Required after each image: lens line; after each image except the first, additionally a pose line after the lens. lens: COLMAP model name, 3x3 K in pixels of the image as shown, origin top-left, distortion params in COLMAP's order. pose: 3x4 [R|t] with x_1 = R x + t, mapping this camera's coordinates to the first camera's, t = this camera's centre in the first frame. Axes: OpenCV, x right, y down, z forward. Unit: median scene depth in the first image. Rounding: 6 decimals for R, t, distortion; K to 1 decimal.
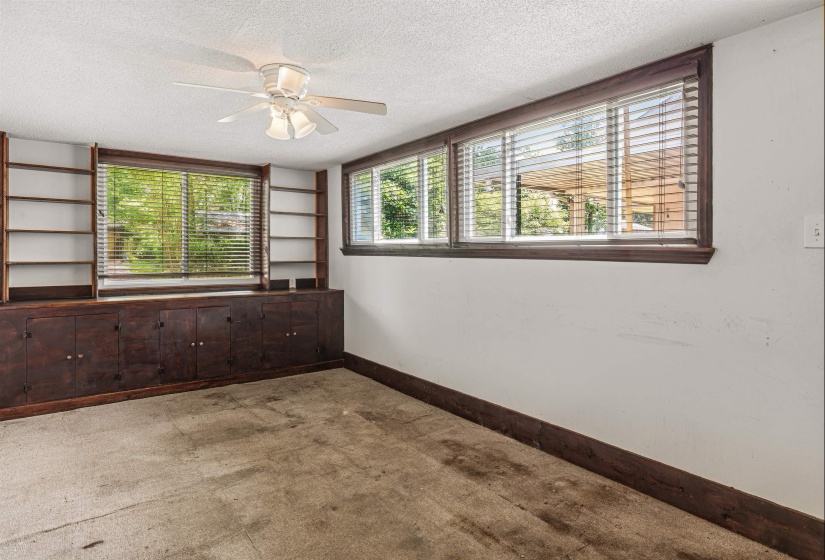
lens RADIAL K [[457.5, 0, 420.5], [0, 457.5, 245.7], [0, 0, 1]] dist [-0.002956, 0.000250]
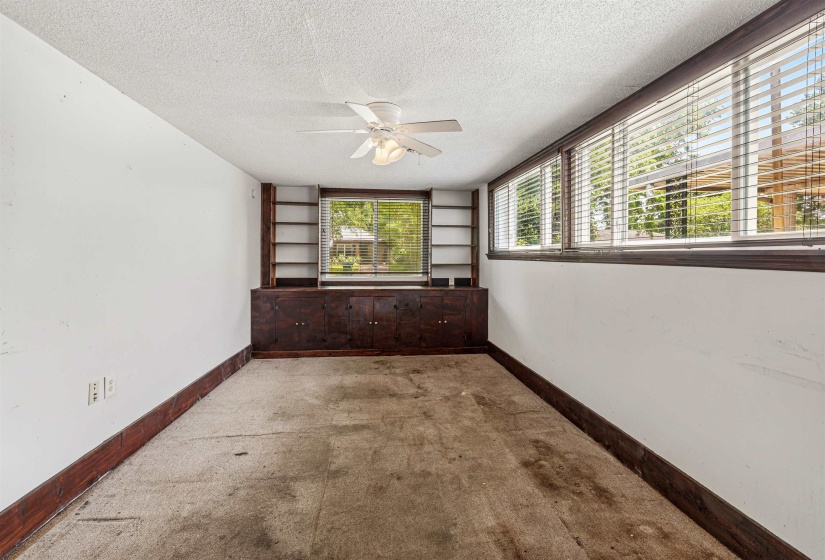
lens RADIAL K [[355.8, 0, 412.3], [0, 355.8, 254.0], [0, 0, 1]] dist [-0.000677, 0.000198]
pose [[0.869714, -0.001645, -0.493553, 0.187275], [0.004010, 0.999985, 0.003733, 0.004140], [0.493540, -0.005226, 0.869708, 0.157350]]
